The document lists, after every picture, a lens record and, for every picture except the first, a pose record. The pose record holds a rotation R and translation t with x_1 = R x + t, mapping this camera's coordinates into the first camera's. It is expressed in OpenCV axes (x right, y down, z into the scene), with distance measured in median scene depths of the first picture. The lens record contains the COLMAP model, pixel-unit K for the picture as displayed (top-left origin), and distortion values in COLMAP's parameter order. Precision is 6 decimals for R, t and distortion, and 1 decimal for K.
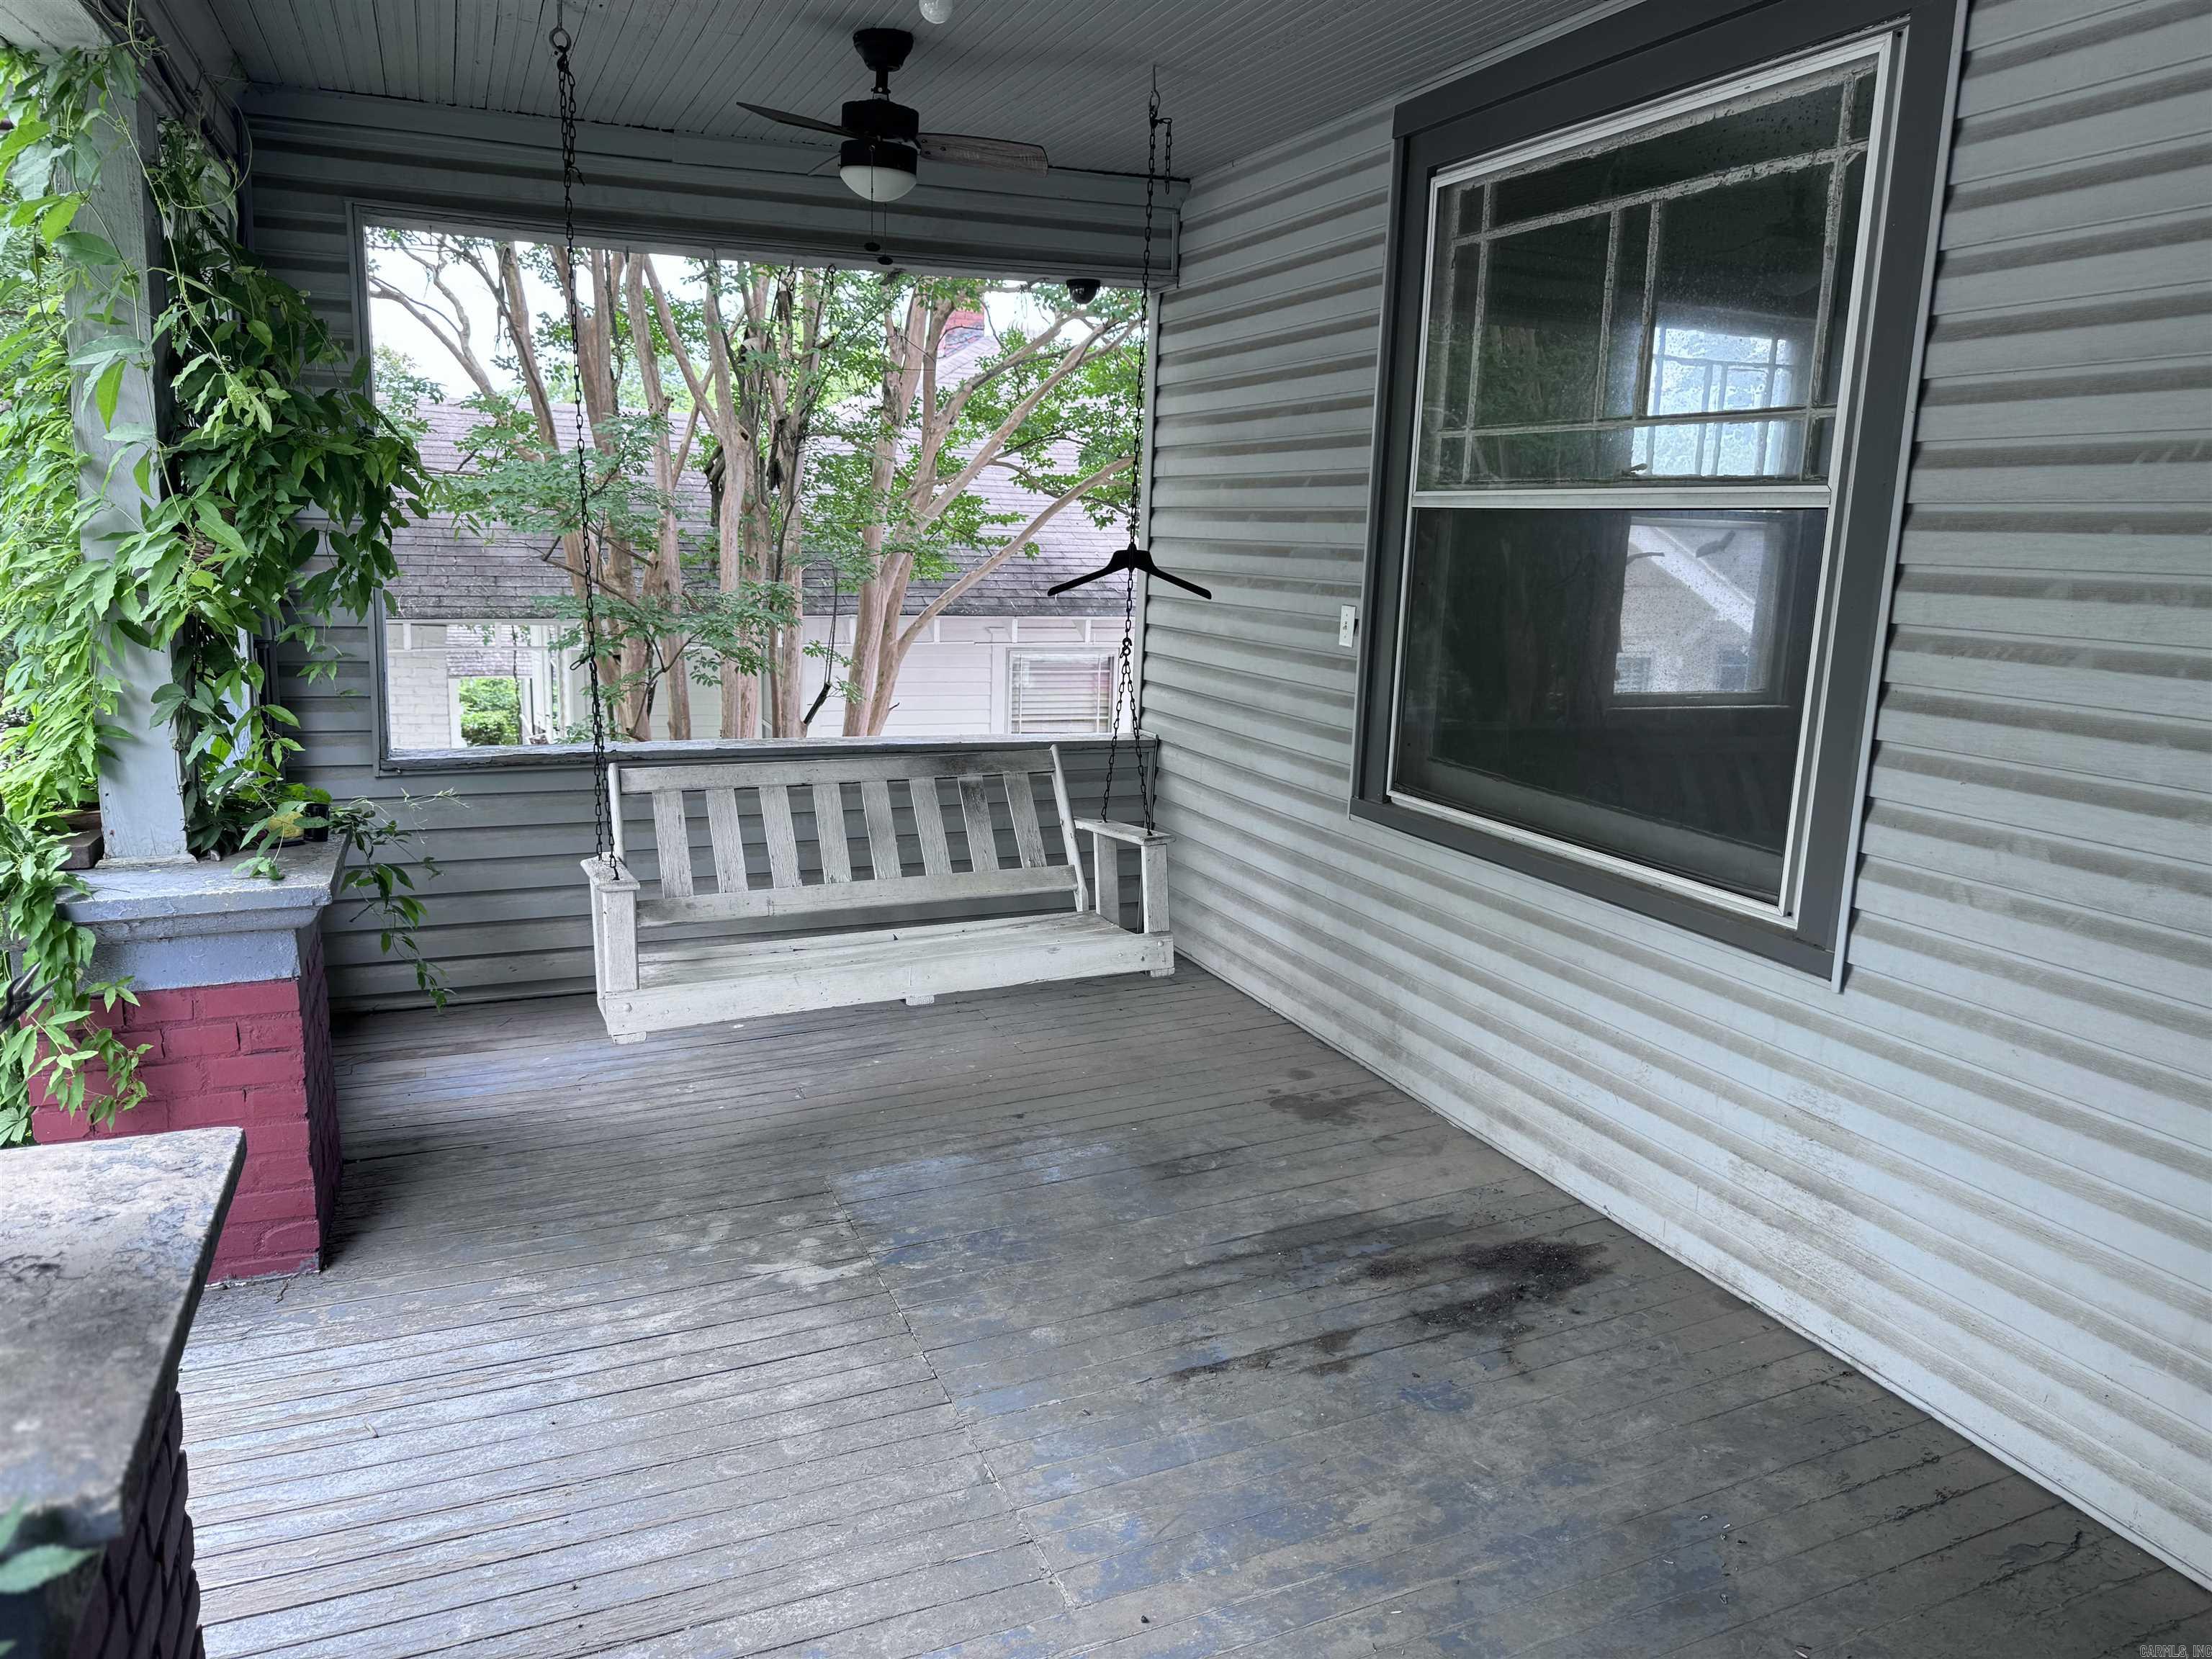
lens RADIAL K [[1562.0, 0, 1106.5], [0, 1562.0, 835.1], [0, 0, 1]] dist [0.052365, -0.054797]
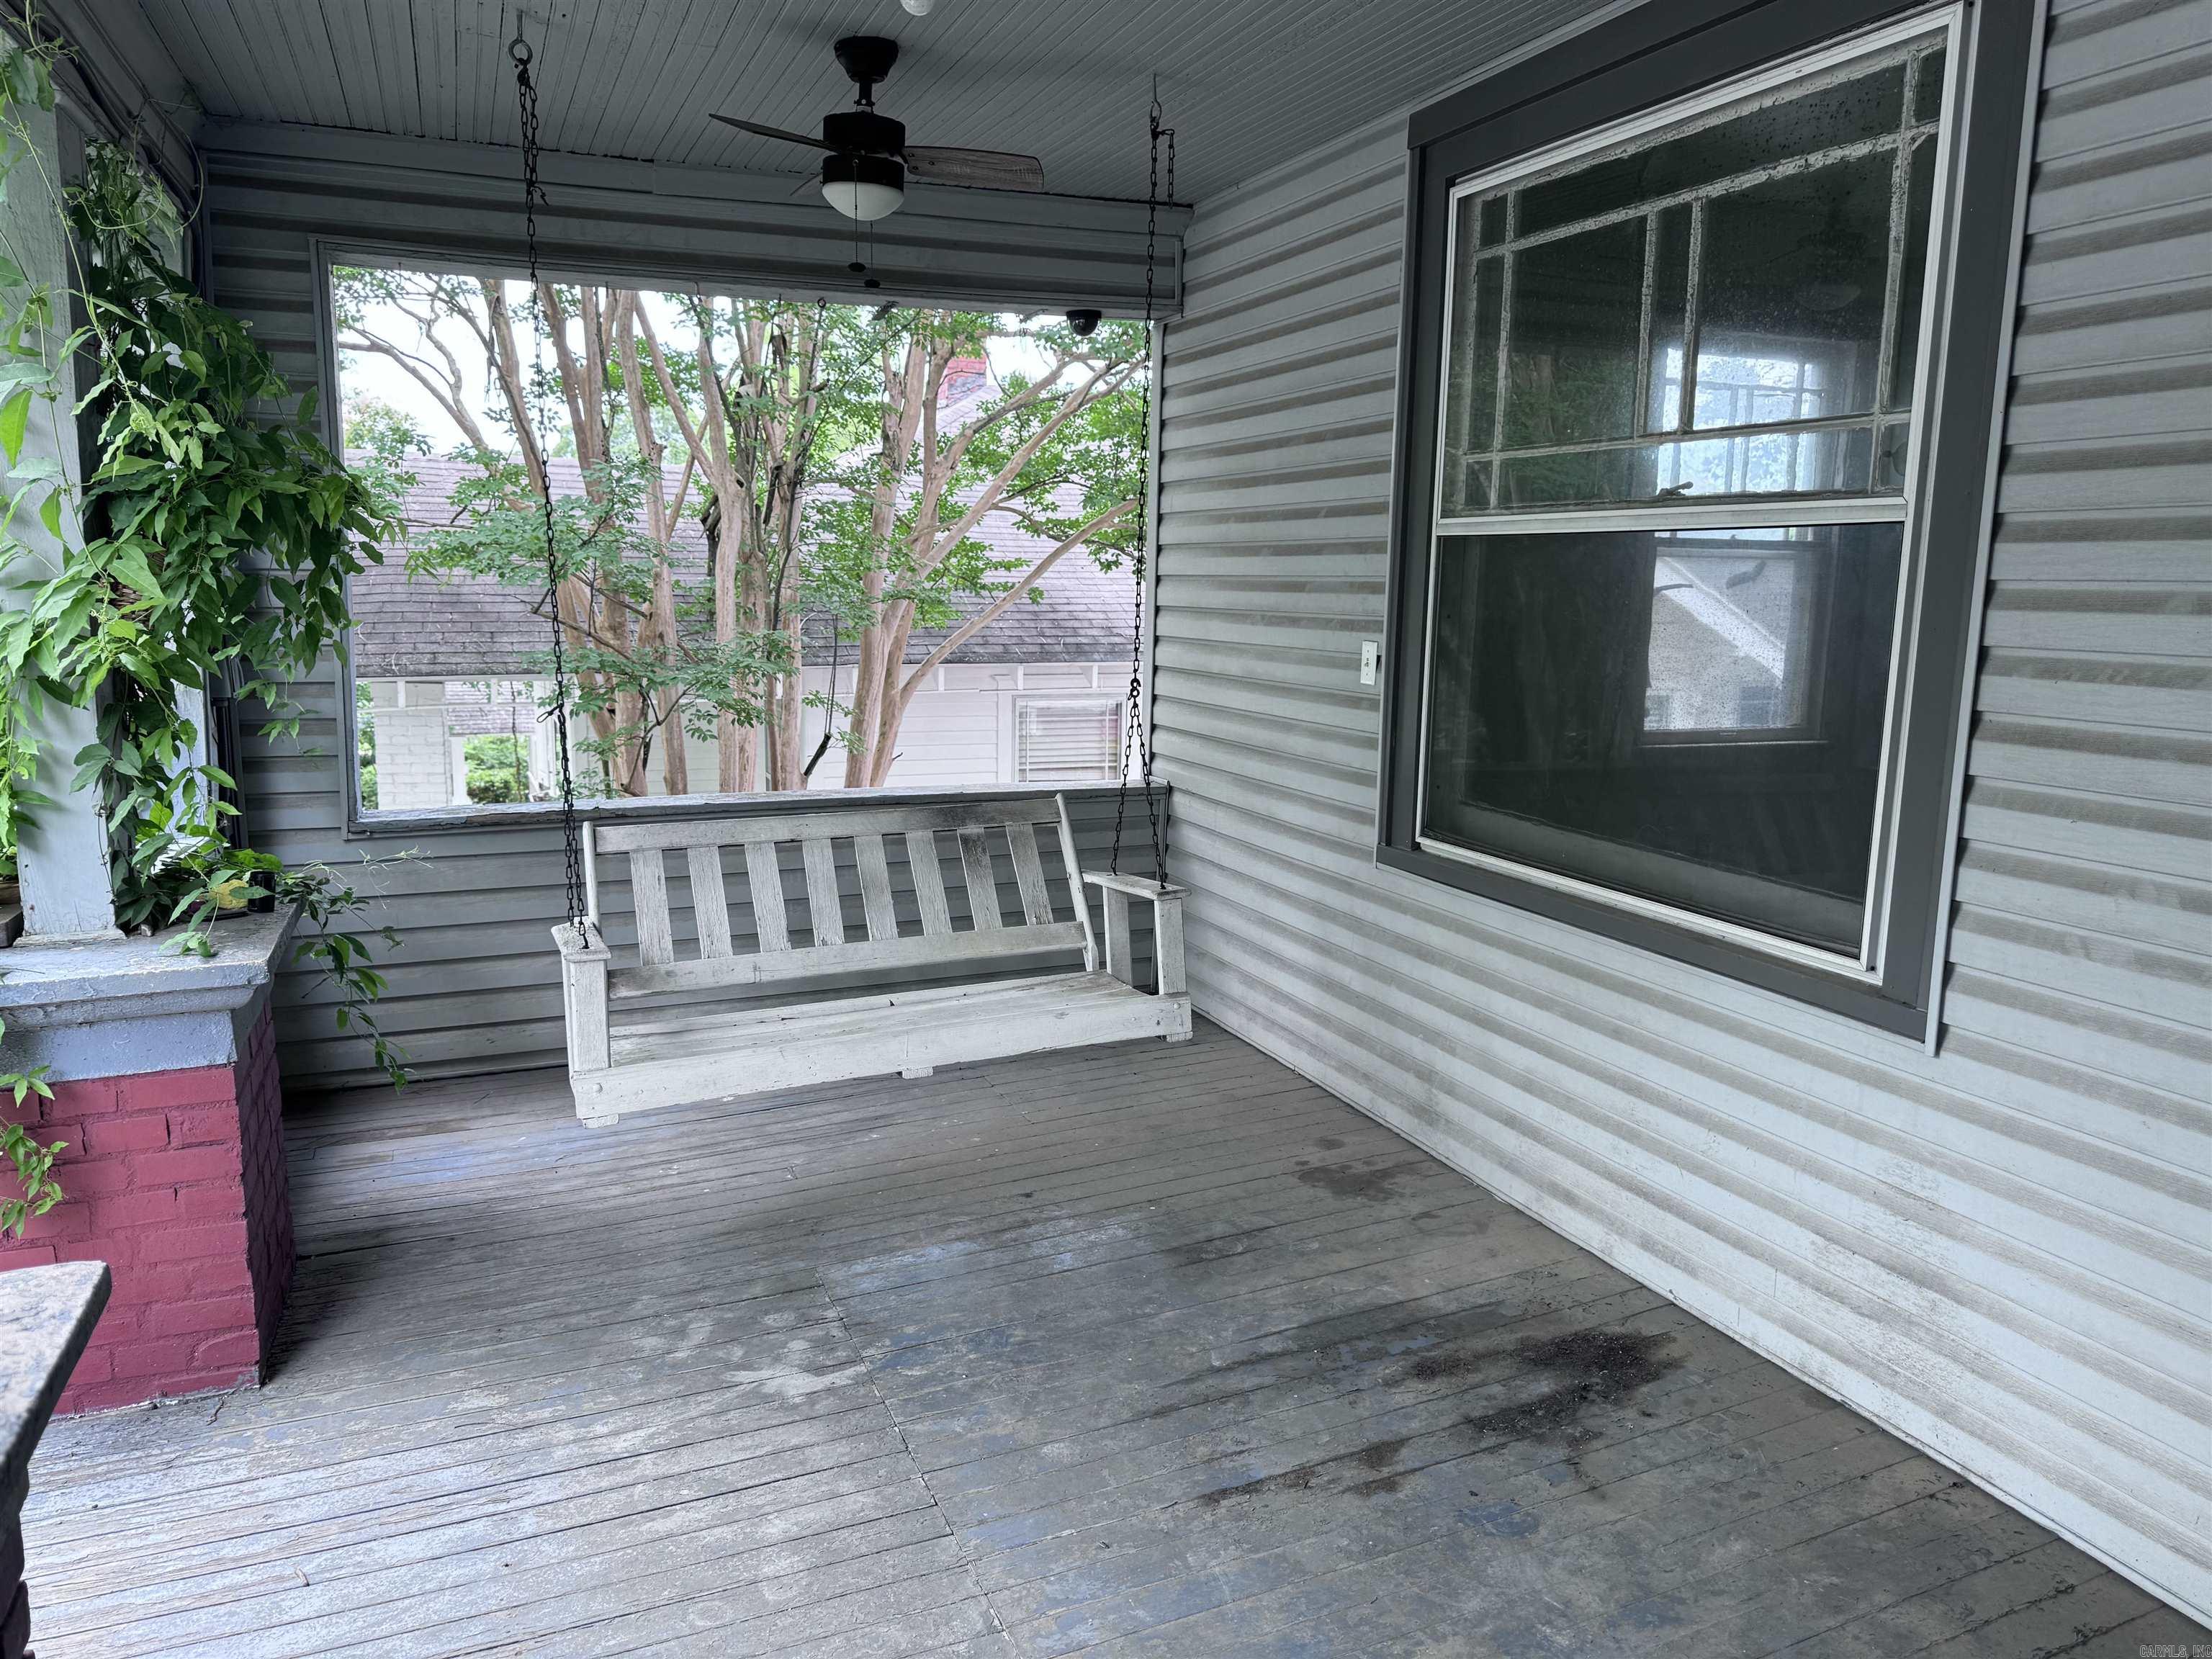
lens RADIAL K [[1562.0, 0, 1106.4], [0, 1562.0, 832.2], [0, 0, 1]] dist [0.052365, -0.054797]
pose [[0.999852, -0.016024, -0.006314, 0.000079], [0.015813, 0.999357, -0.032184, -0.005566], [0.006825, 0.032079, 0.999462, 0.084226]]
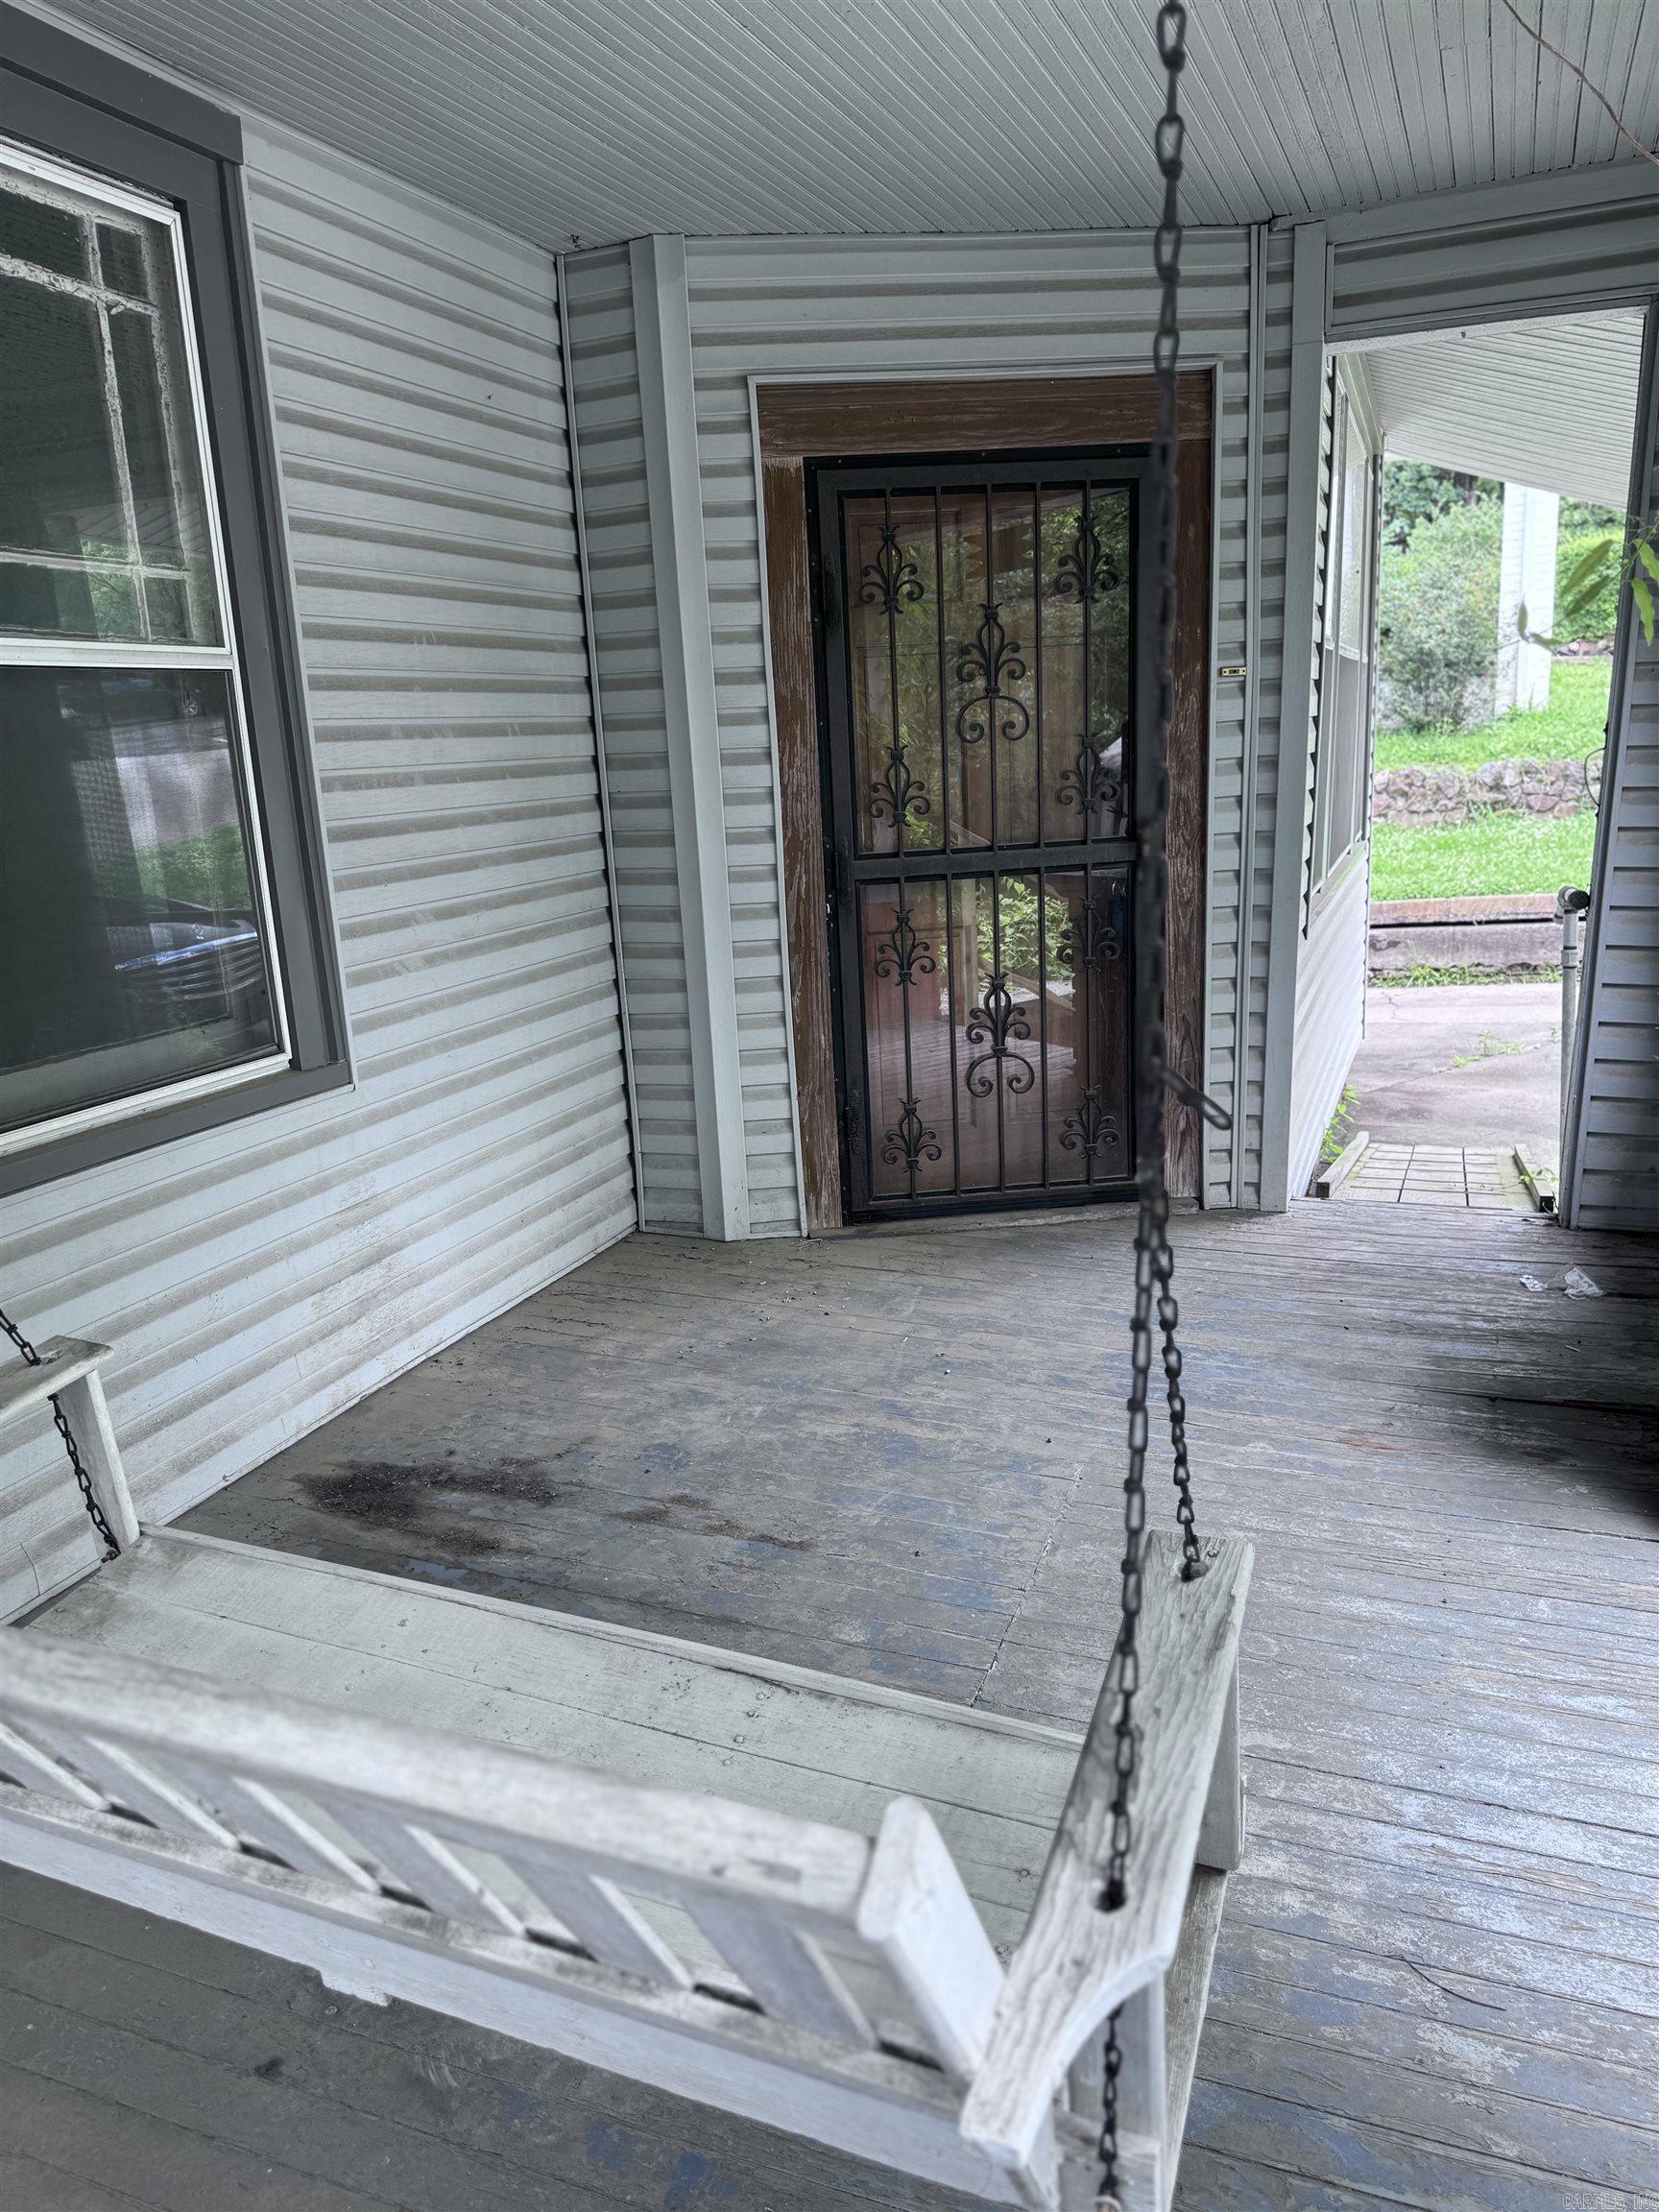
lens RADIAL K [[1562.0, 0, 815.1], [0, 1562.0, 1123.2], [0, 0, 1]] dist [0.052365, -0.054797]
pose [[-0.713979, -0.157179, 0.682297, -0.534308], [0.169334, 0.906785, 0.386092, -0.248080], [-0.679382, 0.391198, -0.620810, 1.368810]]
